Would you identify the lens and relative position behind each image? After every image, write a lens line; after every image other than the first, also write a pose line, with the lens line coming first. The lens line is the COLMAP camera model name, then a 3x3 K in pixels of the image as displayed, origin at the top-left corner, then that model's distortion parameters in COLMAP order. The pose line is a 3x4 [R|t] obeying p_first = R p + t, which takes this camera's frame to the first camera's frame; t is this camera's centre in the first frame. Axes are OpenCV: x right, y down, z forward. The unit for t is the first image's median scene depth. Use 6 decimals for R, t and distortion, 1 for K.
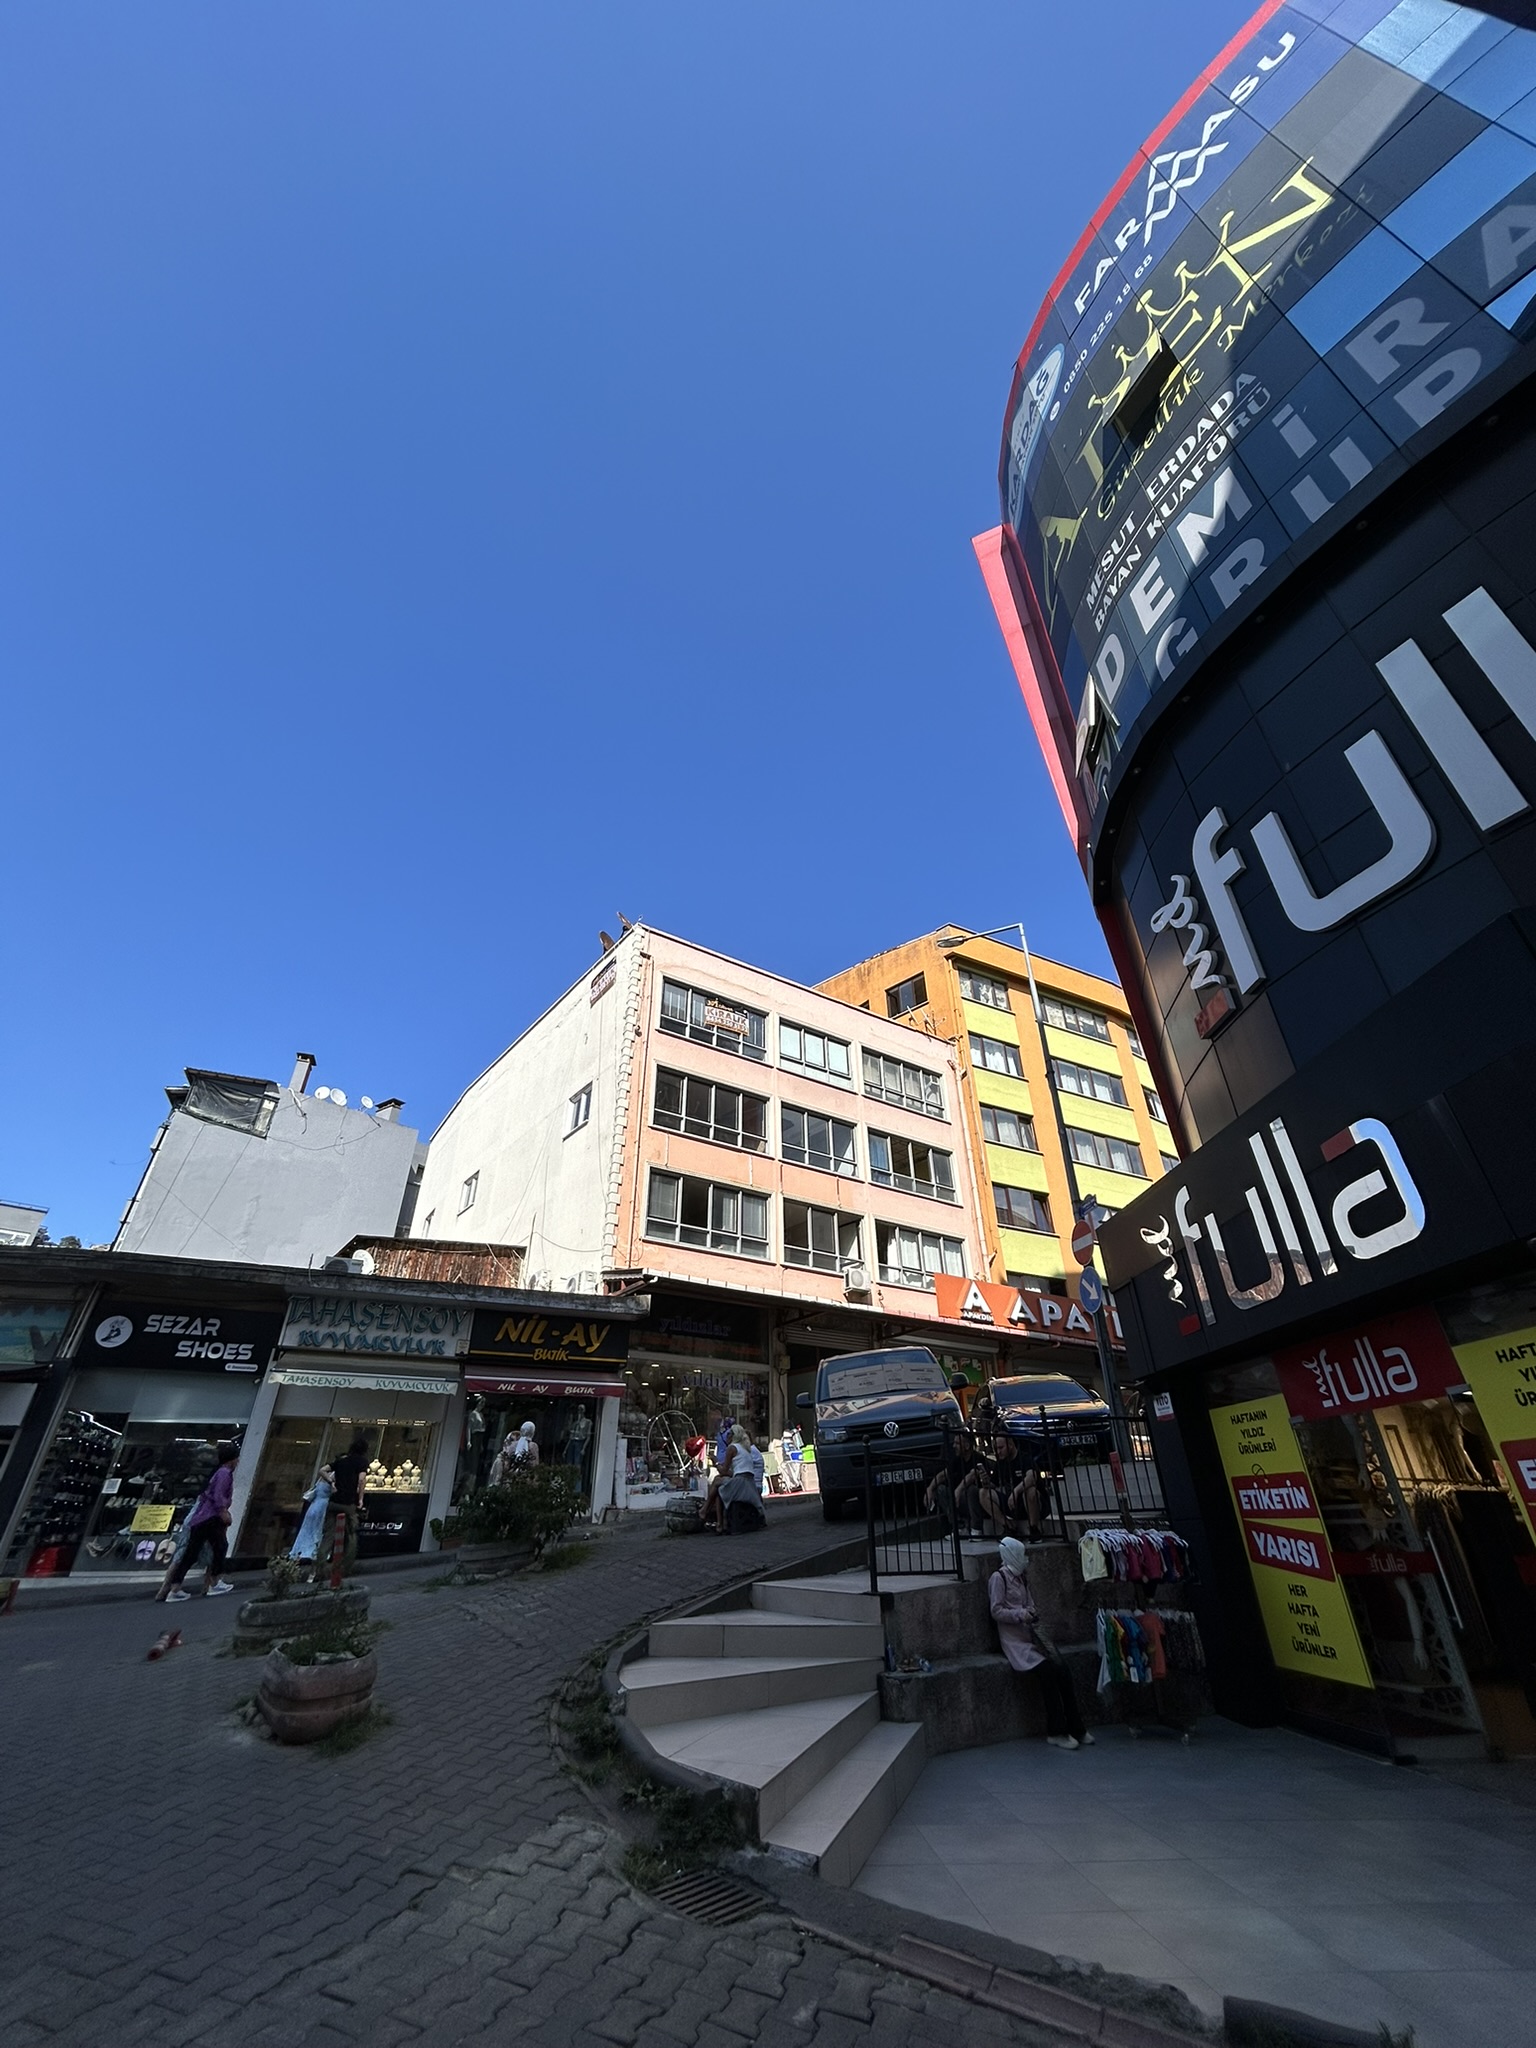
lens RADIAL K [[826.0, 0, 758.3], [0, 826.0, 1018.0], [0, 0, 1]] dist [0.000050, 0.000156]
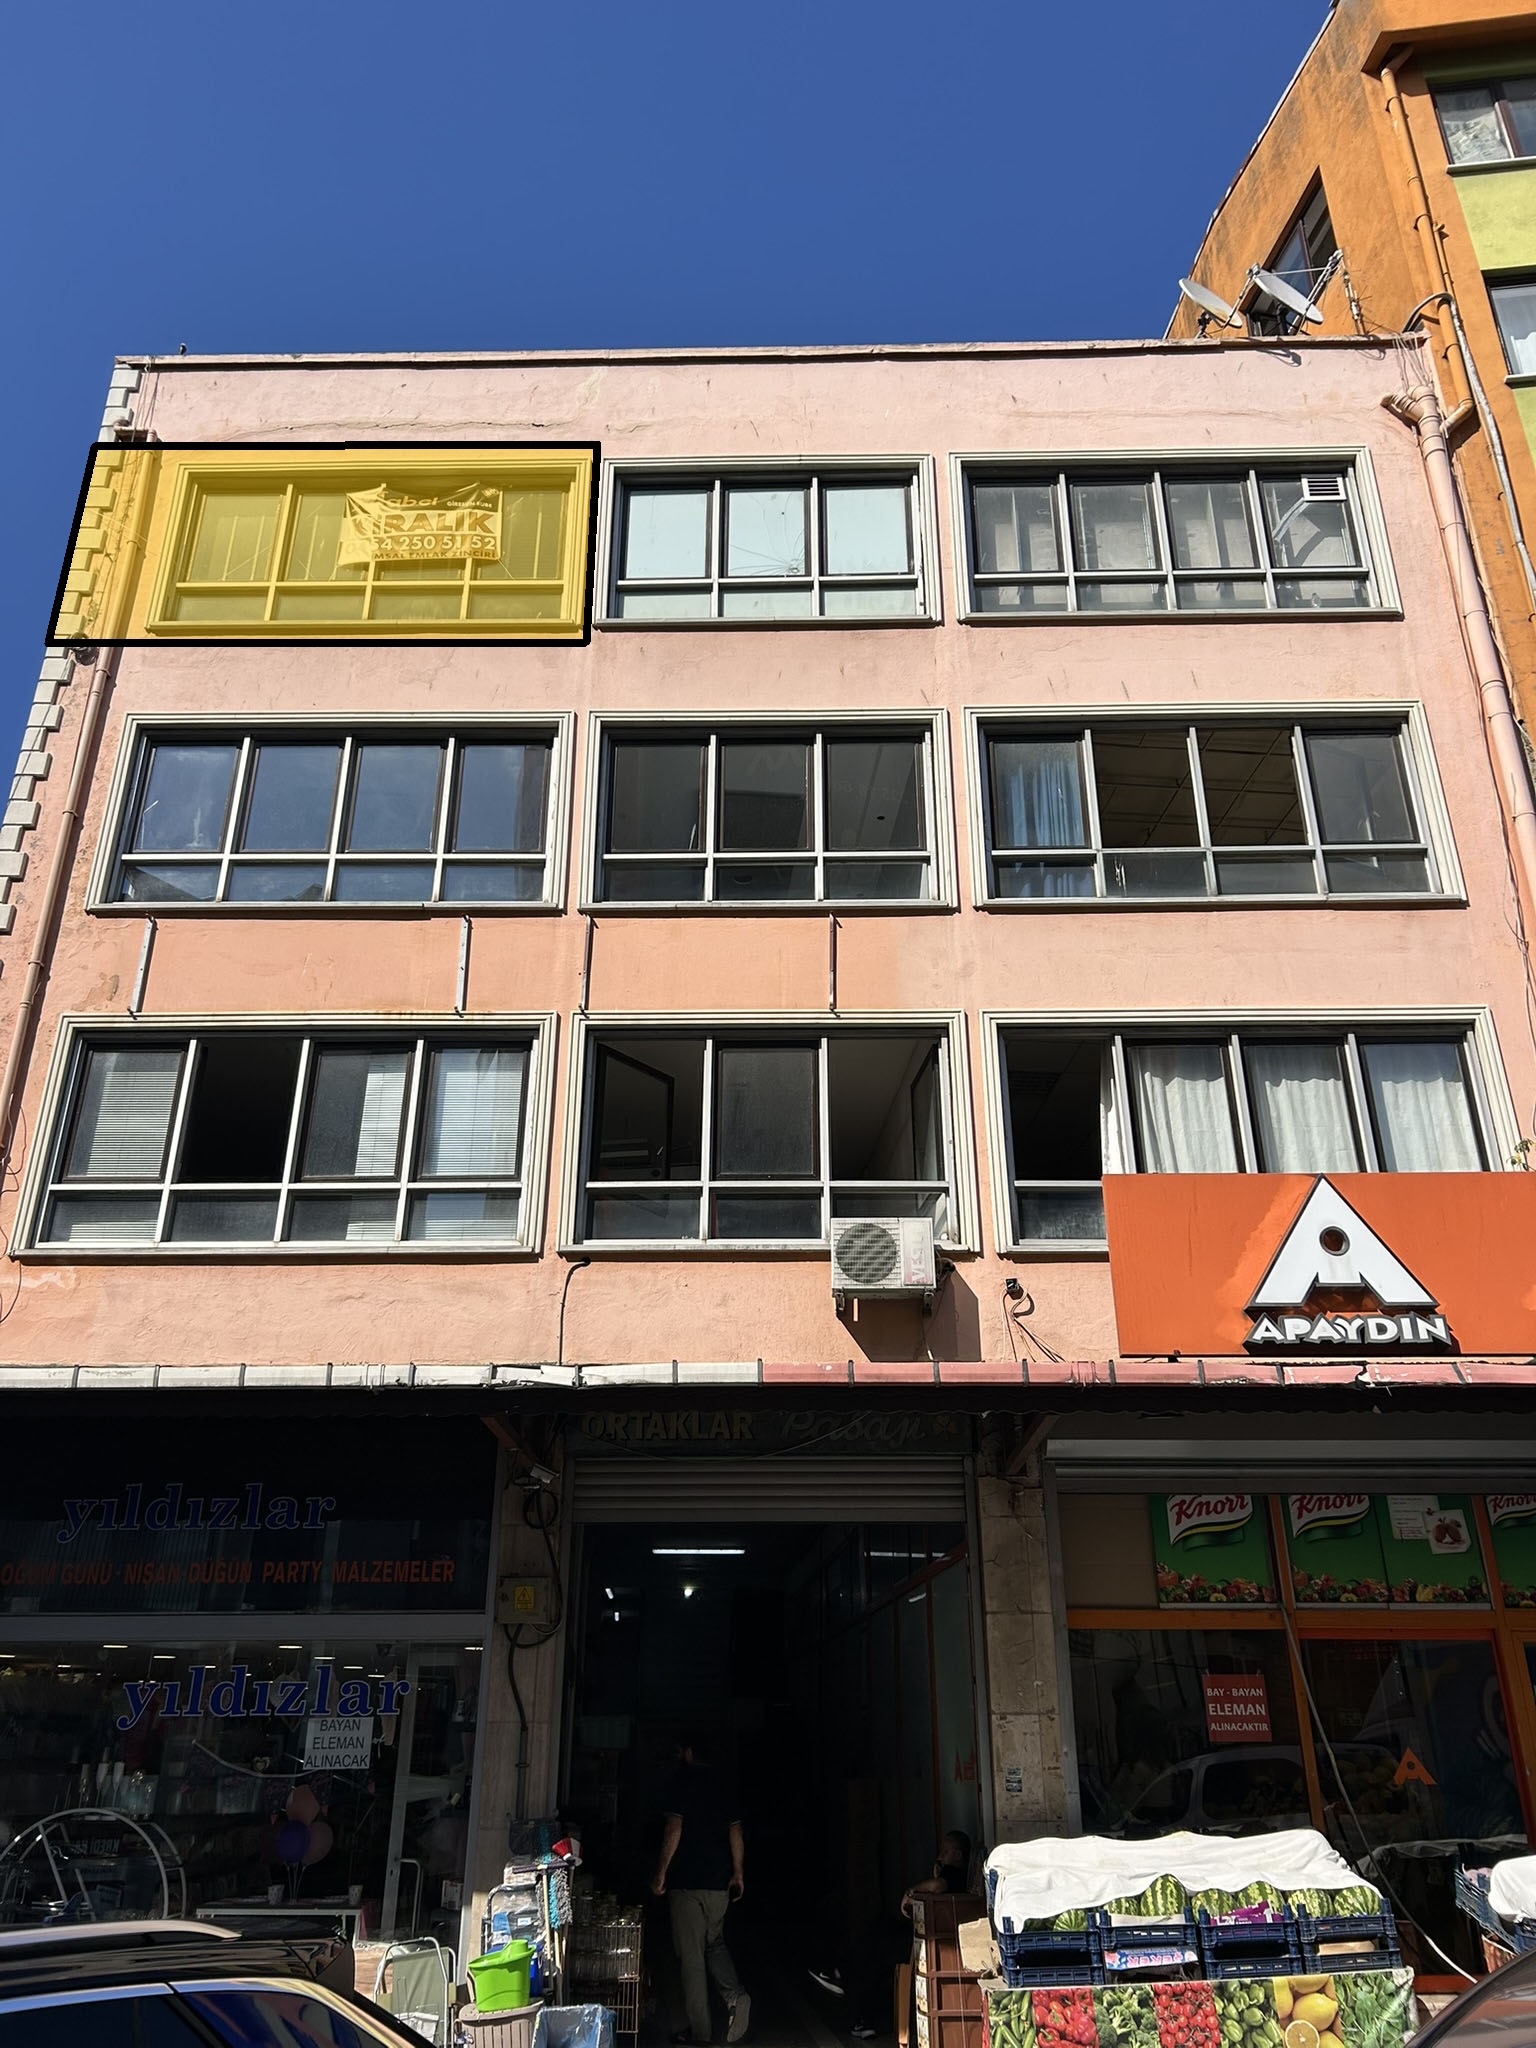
lens RADIAL K [[1529.5, 0, 768.7], [0, 1529.5, 1036.1], [0, 0, 1]] dist [0.049967, -0.053692]
pose [[0.823737, -0.235910, -0.515562, 0.324117], [0.297430, 0.953959, 0.038707, 0.198116], [0.482694, -0.185228, 0.855977, 0.519276]]
